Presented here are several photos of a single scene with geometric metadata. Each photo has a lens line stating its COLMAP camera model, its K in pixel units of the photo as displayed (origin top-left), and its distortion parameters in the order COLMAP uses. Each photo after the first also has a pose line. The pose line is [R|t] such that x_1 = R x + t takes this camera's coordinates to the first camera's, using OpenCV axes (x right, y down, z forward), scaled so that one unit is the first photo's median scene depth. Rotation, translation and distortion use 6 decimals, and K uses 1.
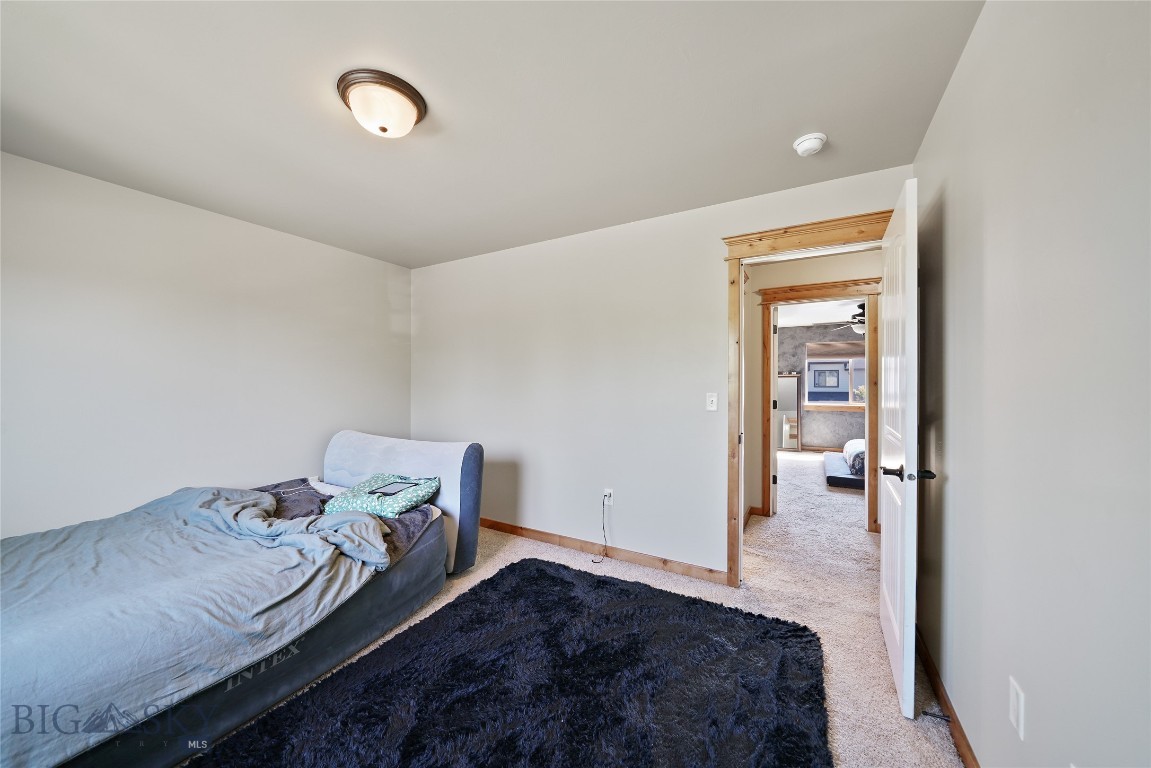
lens RADIAL K [[413.0, 0, 573.8], [0, 413.0, 388.8], [0, 0, 1]] dist [-0.001496, -0.000114]
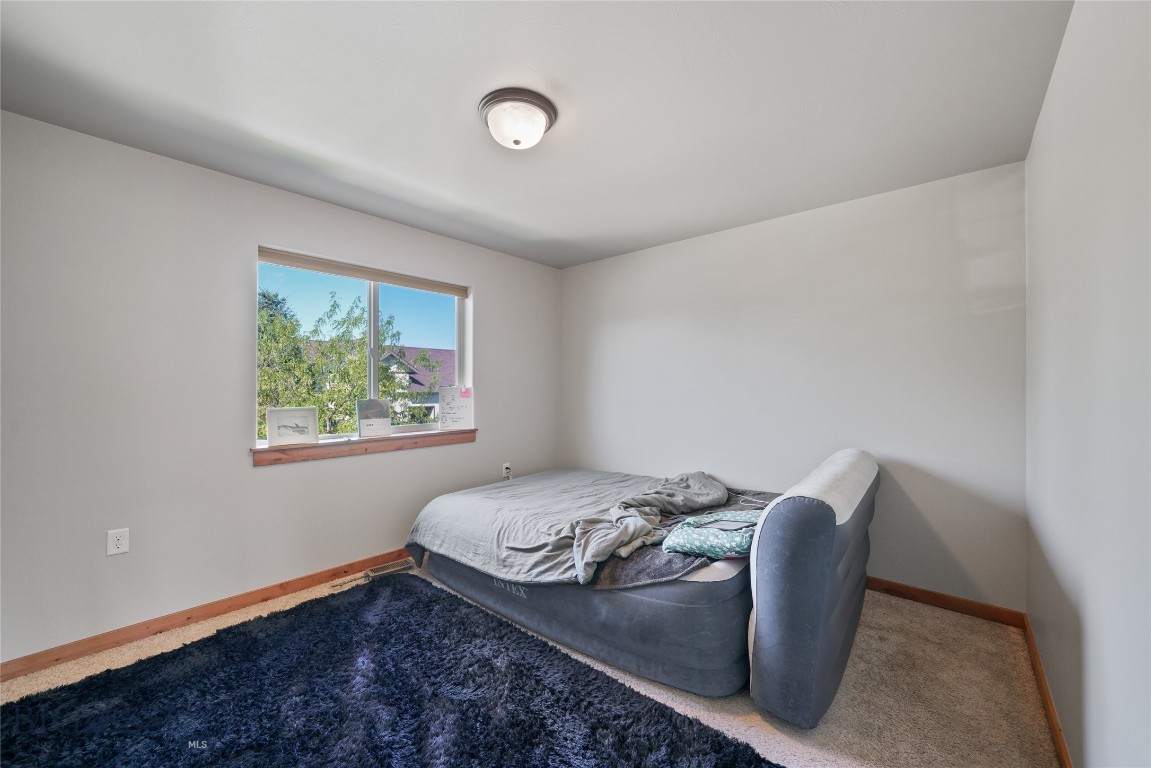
lens RADIAL K [[433.7, 0, 574.0], [0, 433.7, 379.6], [0, 0, 1]] dist [-0.009359, 0.000819]
pose [[-0.202438, -0.011250, -0.979230, 0.581706], [-0.001683, 0.999937, -0.011140, -0.016633], [0.979294, -0.000607, -0.202445, 1.341572]]
